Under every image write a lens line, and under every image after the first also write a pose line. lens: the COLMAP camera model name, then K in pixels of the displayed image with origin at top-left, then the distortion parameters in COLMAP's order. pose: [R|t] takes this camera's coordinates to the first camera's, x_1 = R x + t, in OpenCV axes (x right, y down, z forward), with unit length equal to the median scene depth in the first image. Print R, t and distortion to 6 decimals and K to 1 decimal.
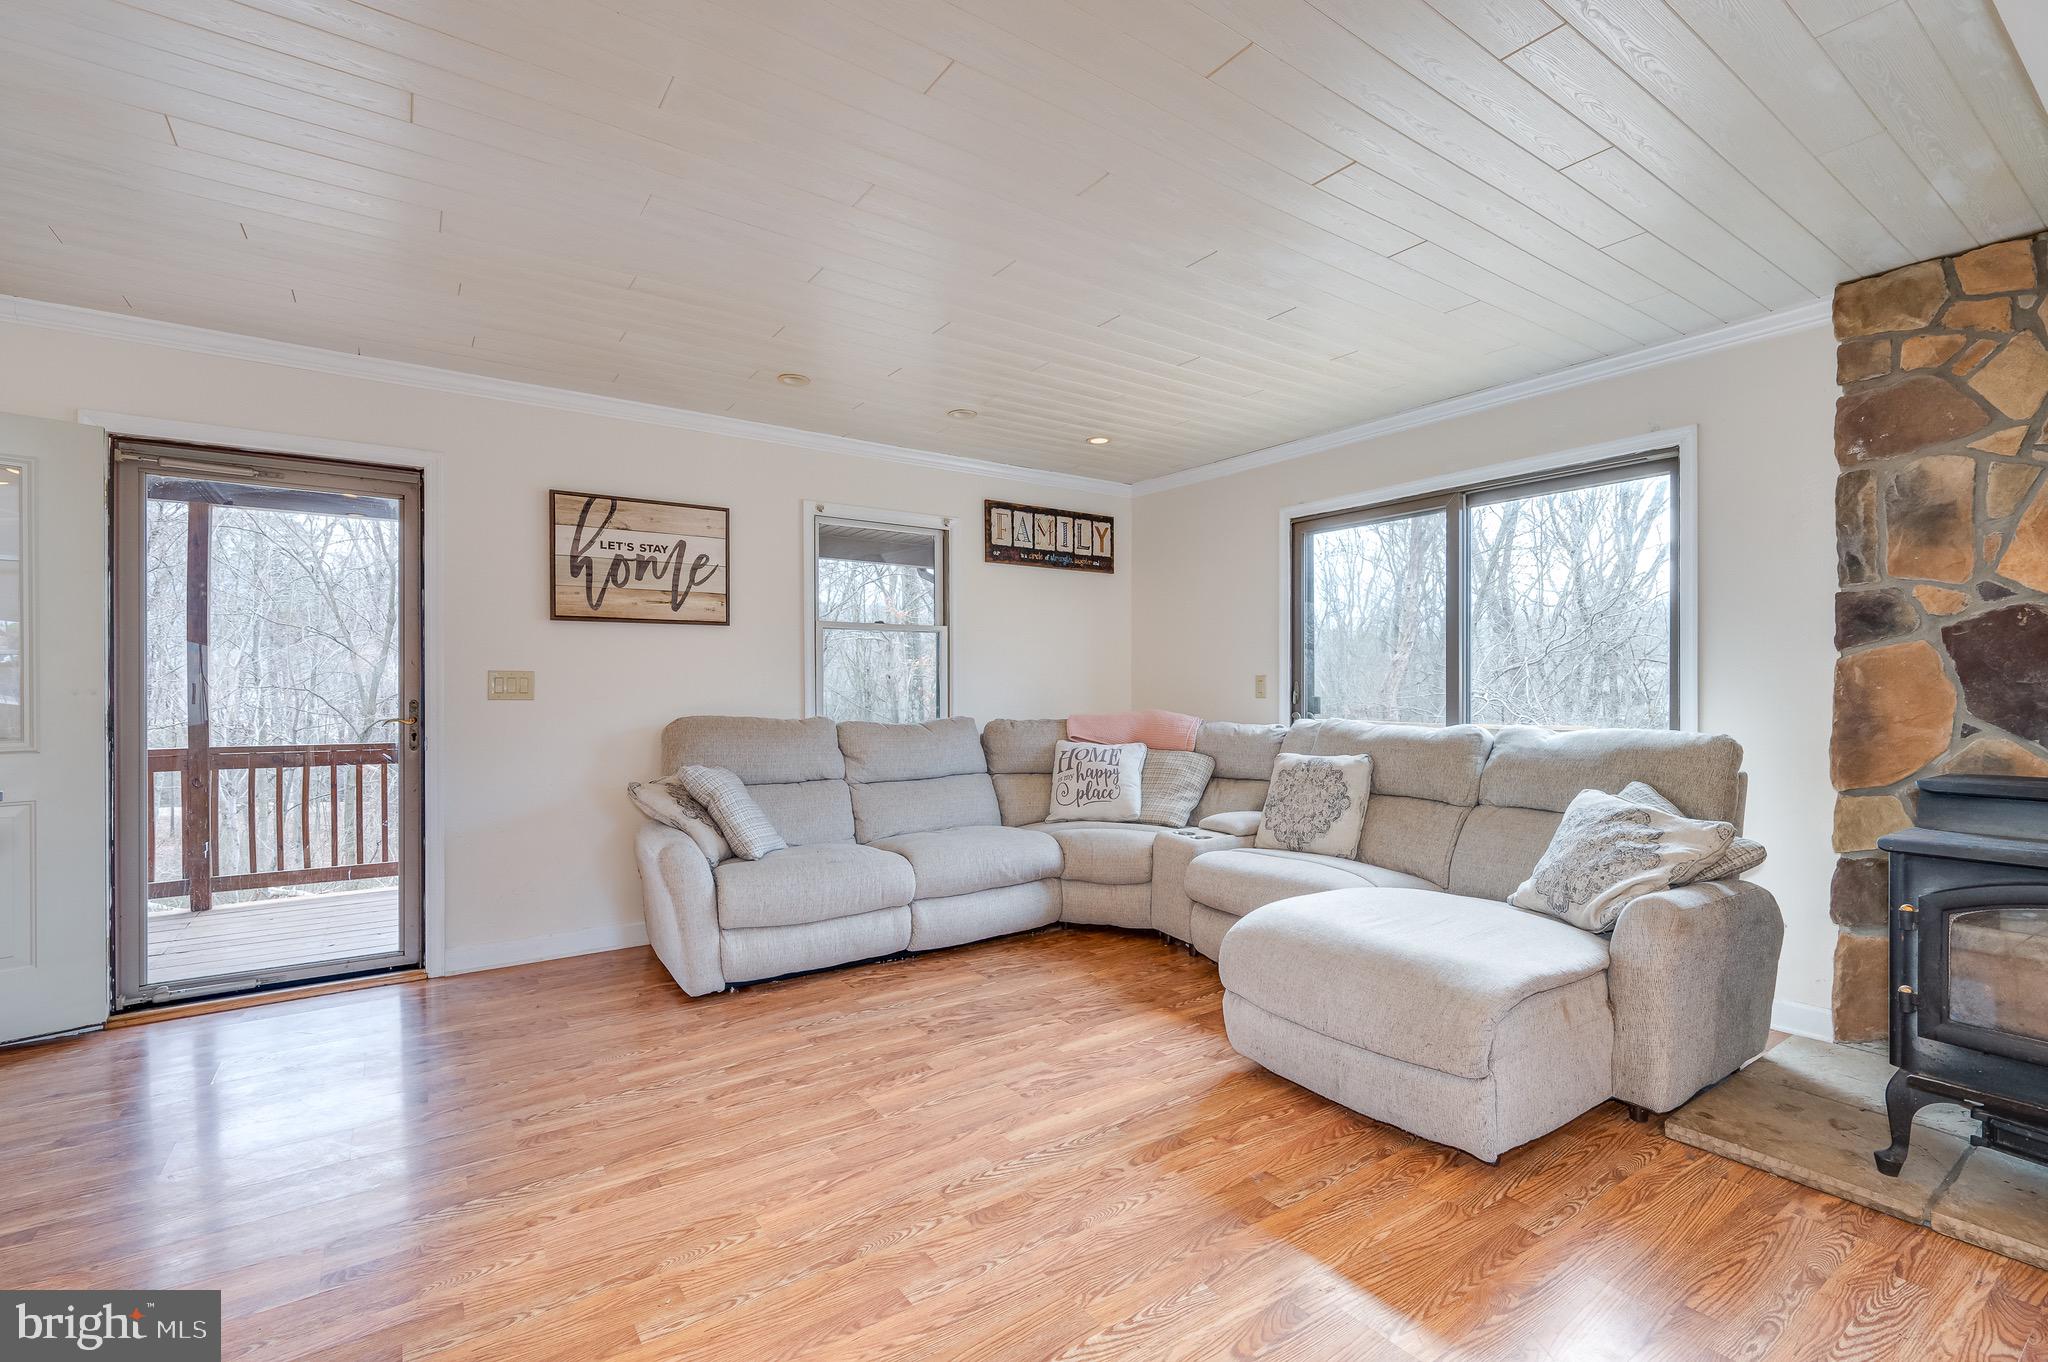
lens RADIAL K [[918.5, 0, 1028.5], [0, 918.5, 687.2], [0, 0, 1]] dist [0.002170, 0.000753]
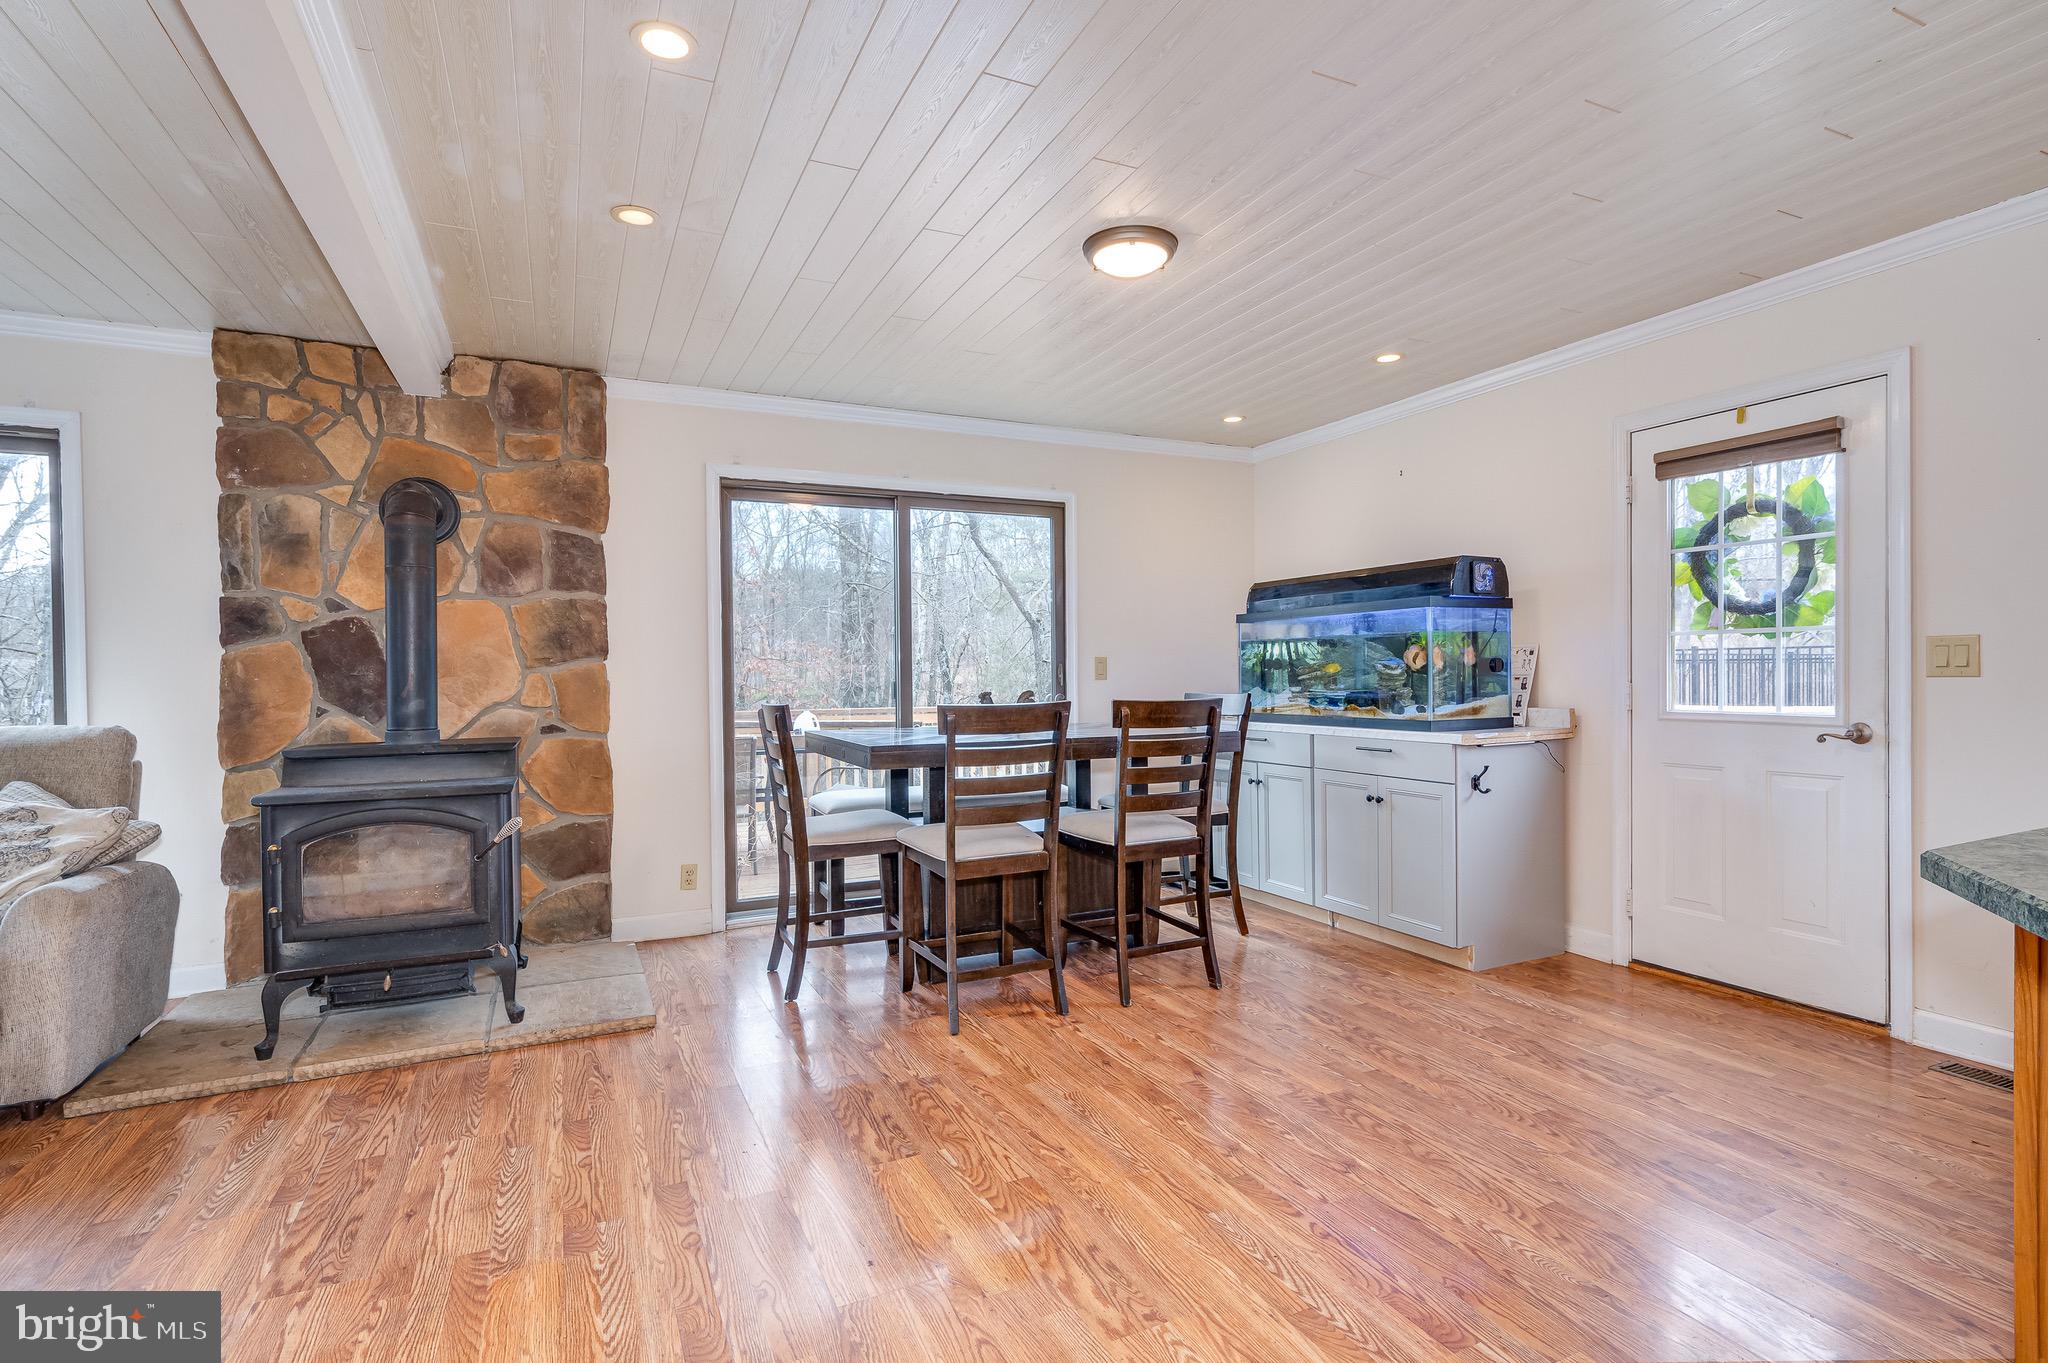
lens RADIAL K [[986.7, 0, 1035.9], [0, 986.7, 686.1], [0, 0, 1]] dist [0.000051, 0.000390]
pose [[0.168827, -0.014333, 0.985542, -0.123574], [0.010103, 0.999867, 0.012811, 0.002353], [-0.985594, 0.007794, 0.168949, -0.157064]]
